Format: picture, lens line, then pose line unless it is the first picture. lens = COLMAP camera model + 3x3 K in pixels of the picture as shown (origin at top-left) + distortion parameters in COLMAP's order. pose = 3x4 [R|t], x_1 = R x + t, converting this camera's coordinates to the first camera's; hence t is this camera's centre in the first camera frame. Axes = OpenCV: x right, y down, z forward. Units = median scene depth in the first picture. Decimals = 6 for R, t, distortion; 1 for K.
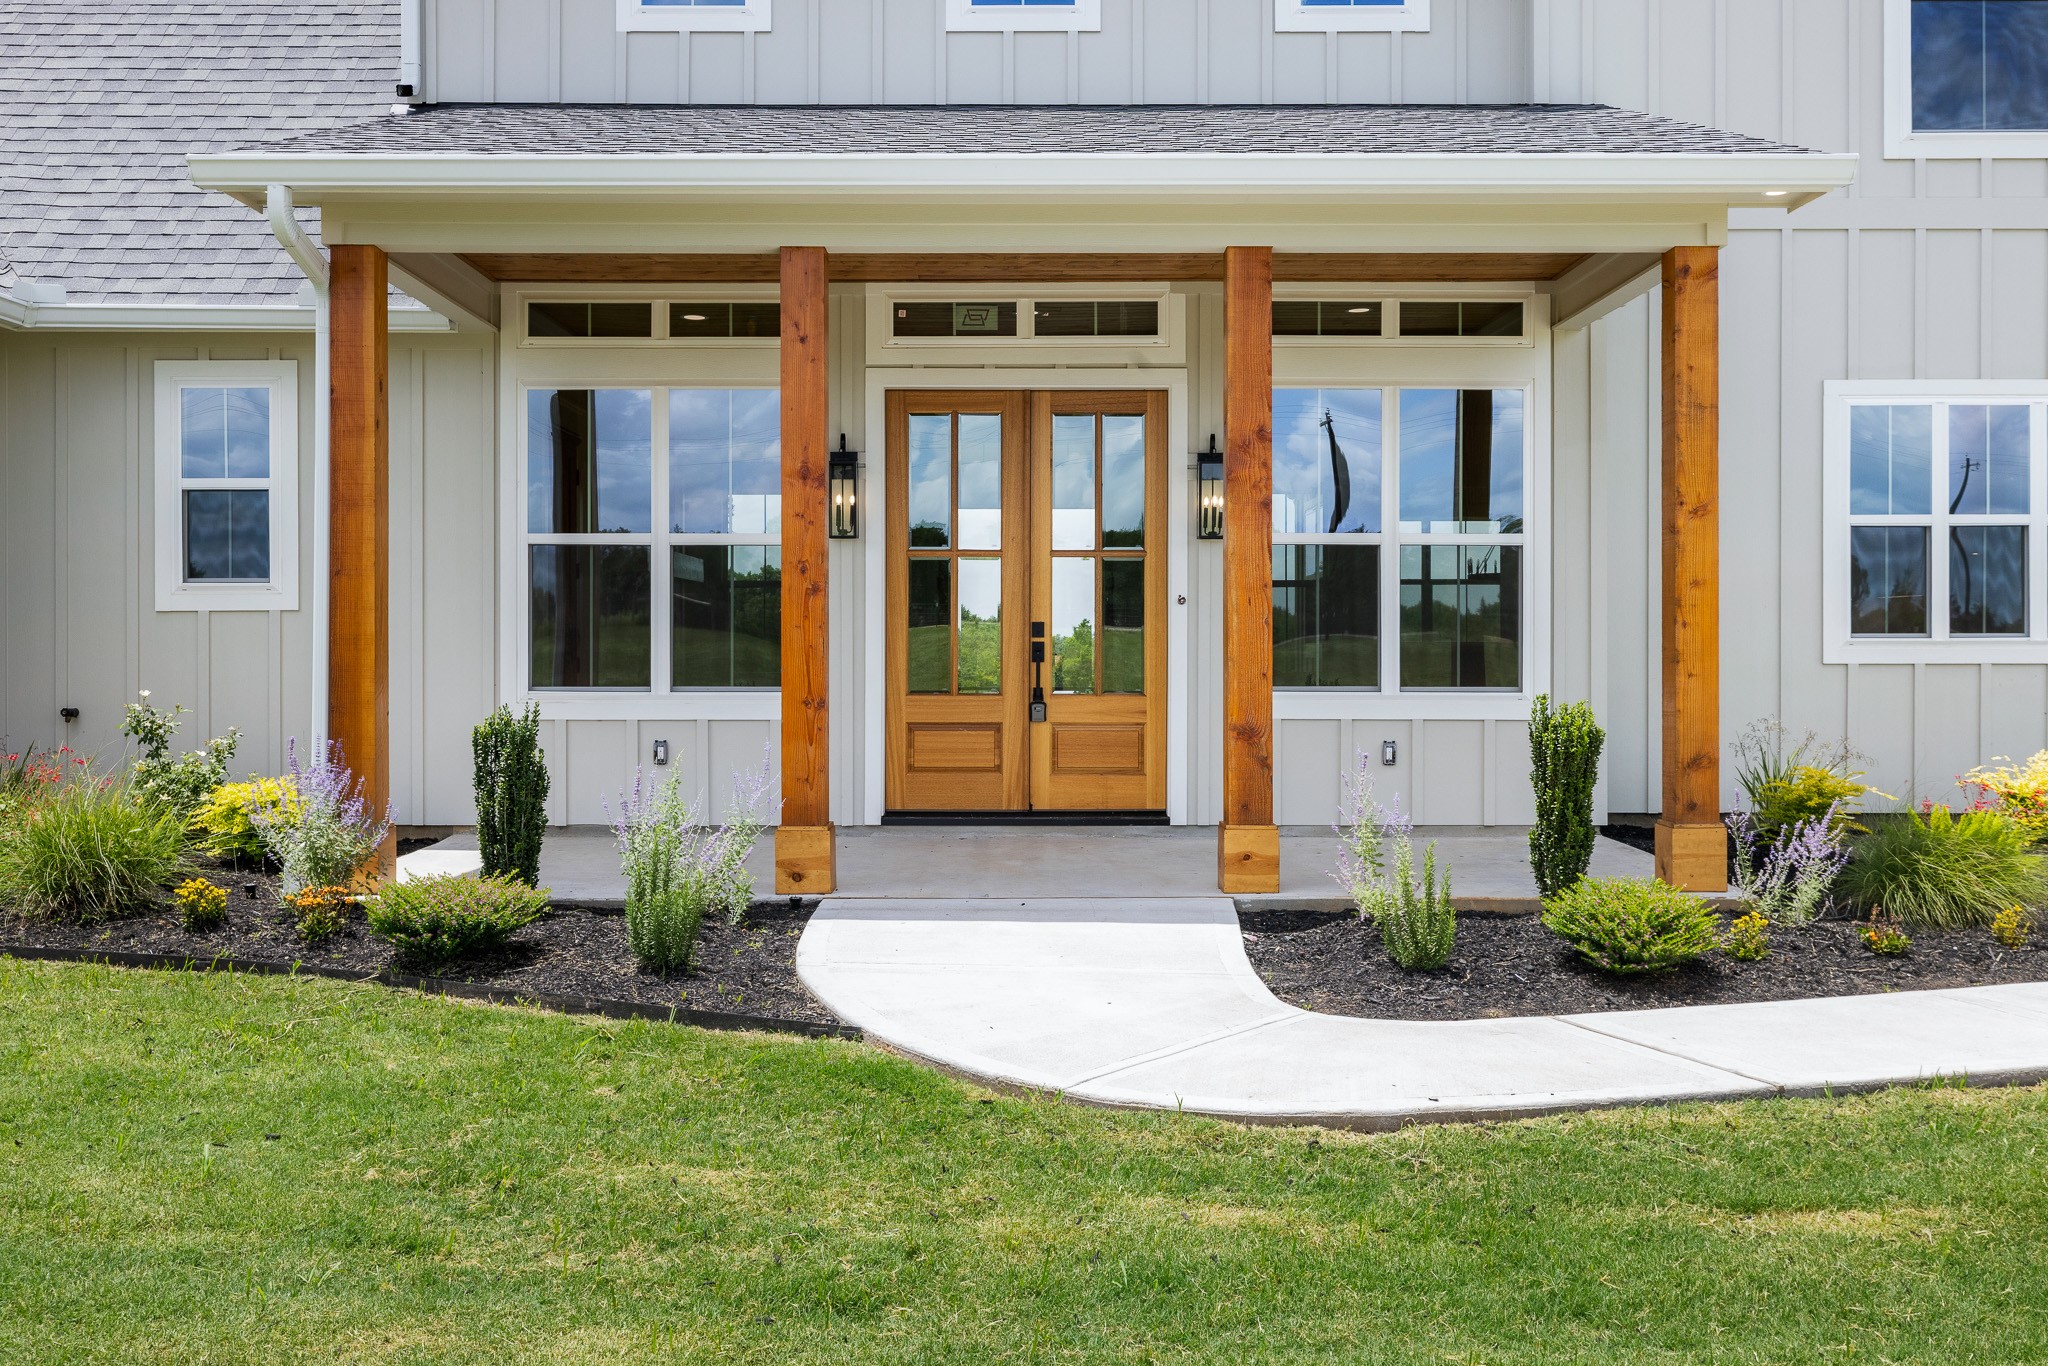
lens RADIAL K [[1923.8, 0, 1025.0], [0, 1923.8, 641.5], [0, 0, 1]] dist [-0.005950, -0.001606]
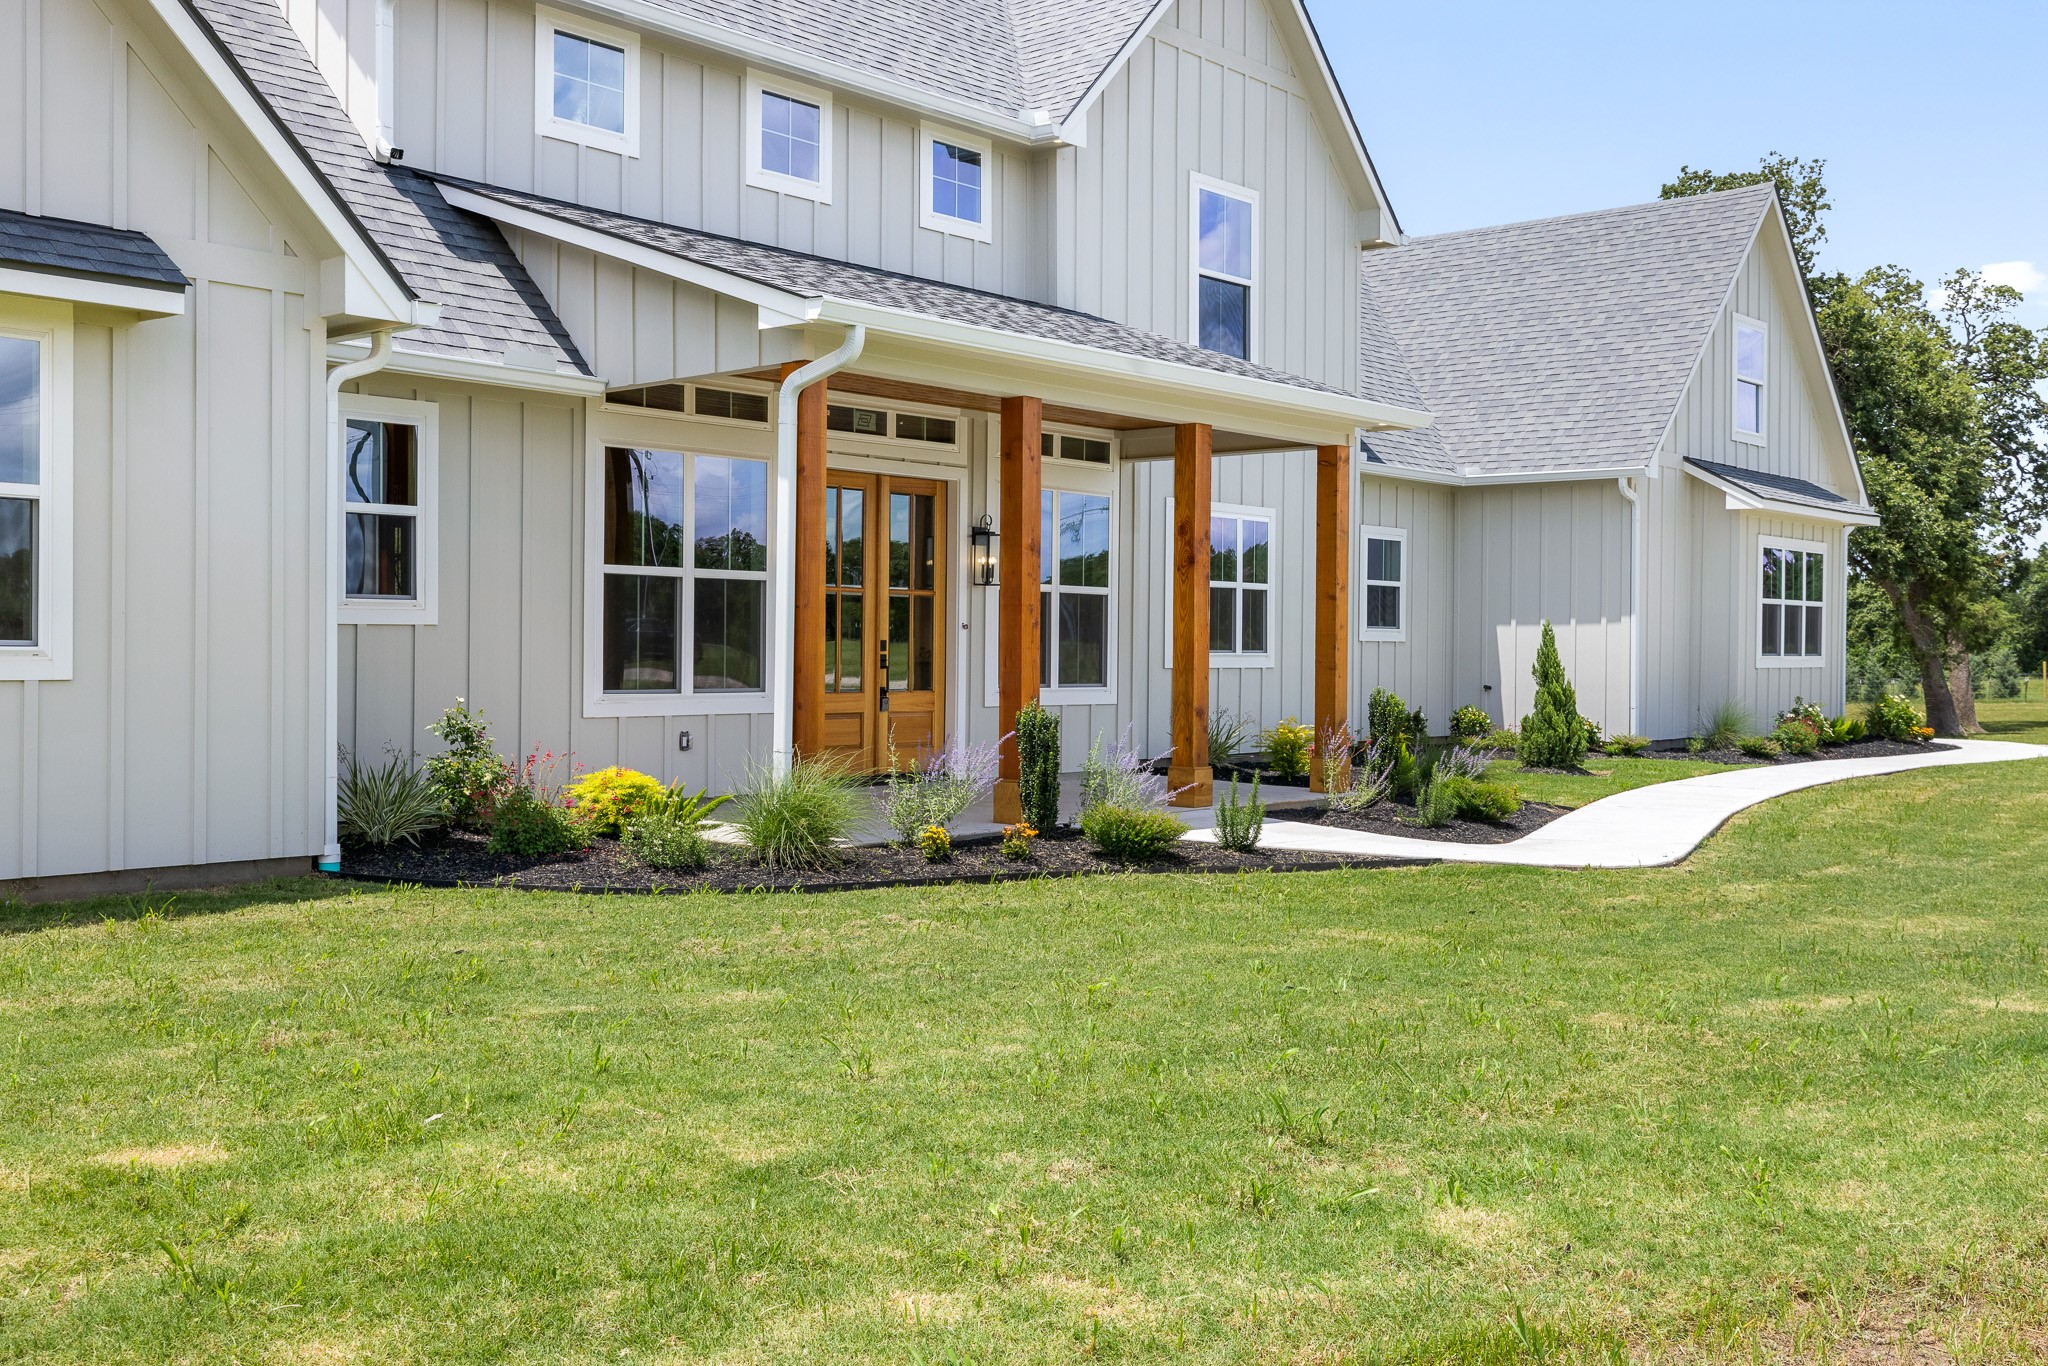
lens RADIAL K [[1923.8, 0, 1025.0], [0, 1923.8, 641.5], [0, 0, 1]] dist [-0.005950, -0.001606]
pose [[0.657006, 0.007829, 0.753845, -0.993300], [-0.004442, 0.999969, -0.006515, -0.000534], [-0.753872, 0.000932, 0.657021, 0.002060]]
